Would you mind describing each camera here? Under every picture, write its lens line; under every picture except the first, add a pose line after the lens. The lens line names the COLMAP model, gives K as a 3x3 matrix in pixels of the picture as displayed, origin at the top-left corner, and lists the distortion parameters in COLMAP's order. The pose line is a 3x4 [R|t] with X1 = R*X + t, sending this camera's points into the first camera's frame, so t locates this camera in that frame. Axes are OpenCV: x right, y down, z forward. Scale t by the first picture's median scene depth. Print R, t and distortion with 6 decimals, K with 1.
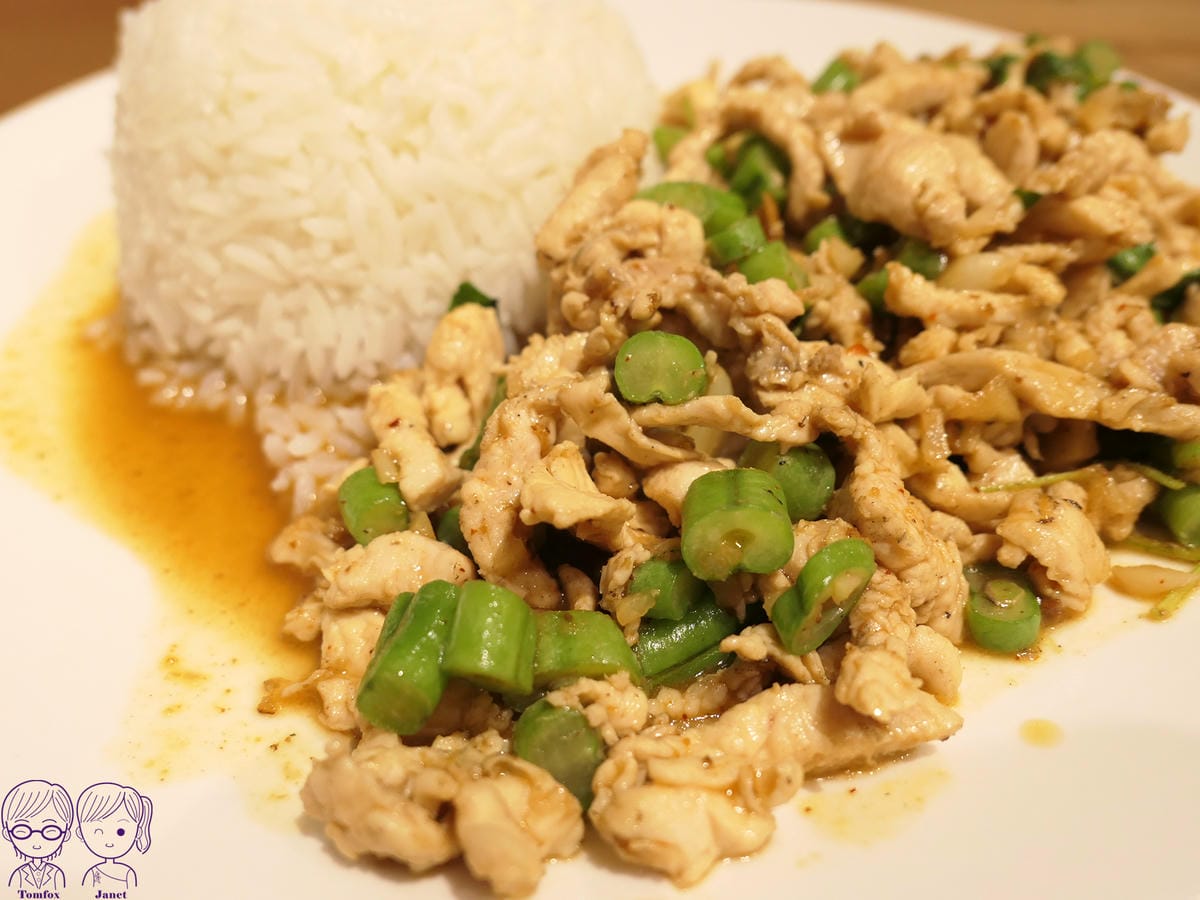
lens RADIAL K [[837.2, 0, 600.0], [0, 837.2, 450.0], [0, 0, 1]] dist [-0.001080, -0.001618]
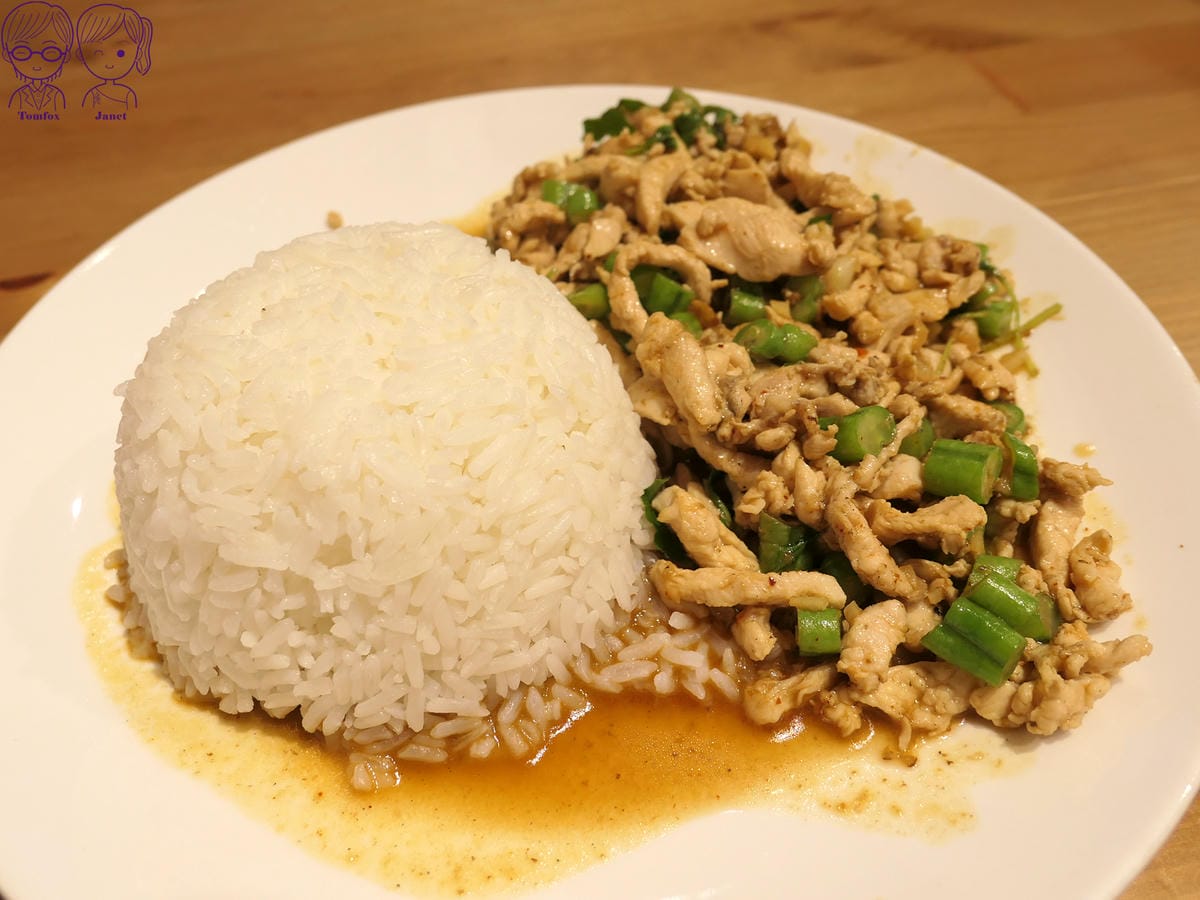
lens RADIAL K [[837.2, 0, 600.0], [0, 837.2, 450.0], [0, 0, 1]] dist [-0.001080, -0.001618]
pose [[0.588019, -0.623714, 0.514990, -0.959878], [0.597267, 0.764173, 0.243540, -0.685598], [-0.545441, 0.164381, 0.821872, -0.024576]]
